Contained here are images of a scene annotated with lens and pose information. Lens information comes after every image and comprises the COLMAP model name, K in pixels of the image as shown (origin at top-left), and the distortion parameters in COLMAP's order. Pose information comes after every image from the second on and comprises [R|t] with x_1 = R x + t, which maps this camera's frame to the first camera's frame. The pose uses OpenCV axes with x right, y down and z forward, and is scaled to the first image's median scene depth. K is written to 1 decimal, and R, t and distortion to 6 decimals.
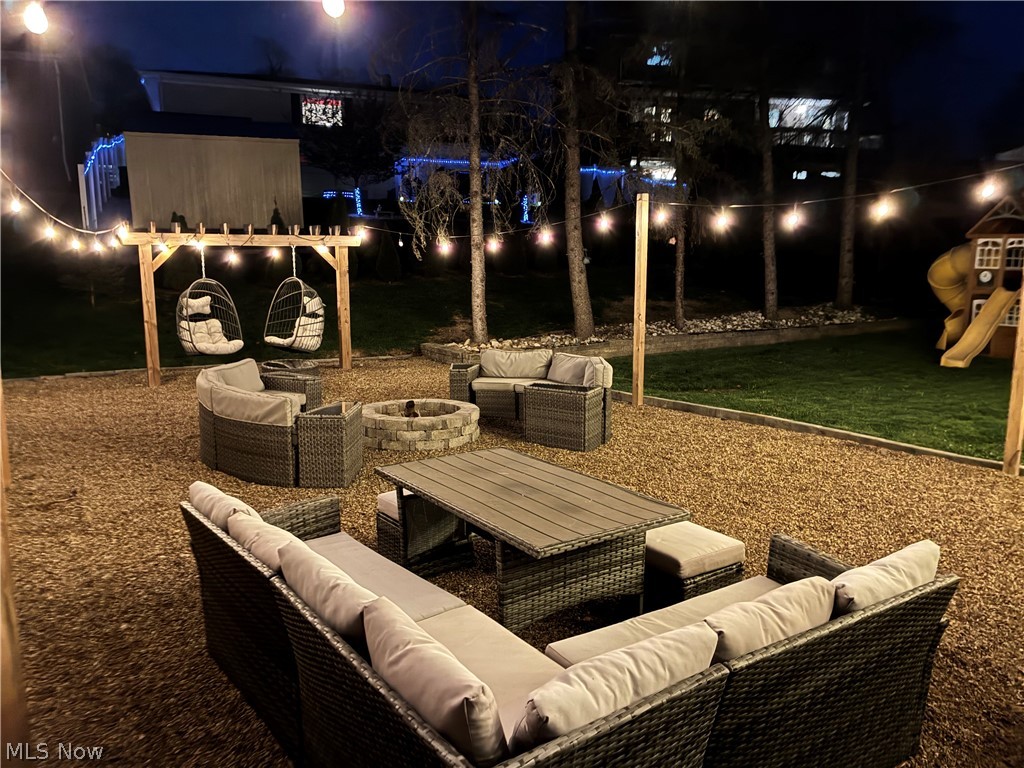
lens RADIAL K [[791.4, 0, 512.0], [0, 791.4, 384.0], [0, 0, 1]] dist [0.051140, -0.059960]
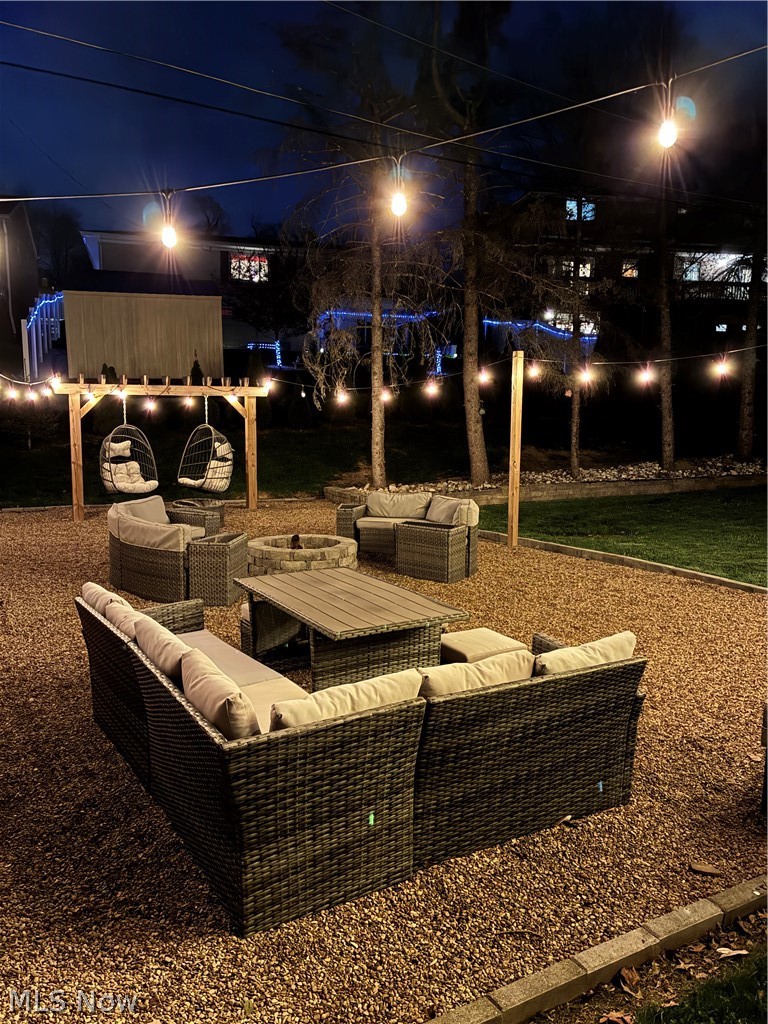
lens RADIAL K [[791.4, 0, 384.0], [0, 791.4, 512.0], [0, 0, 1]] dist [0.051140, -0.059960]
pose [[0.997477, 0.017837, -0.068710, 0.062581], [-0.019644, 0.999476, -0.025714, 0.012931], [0.068215, 0.026999, 0.997305, -0.093341]]
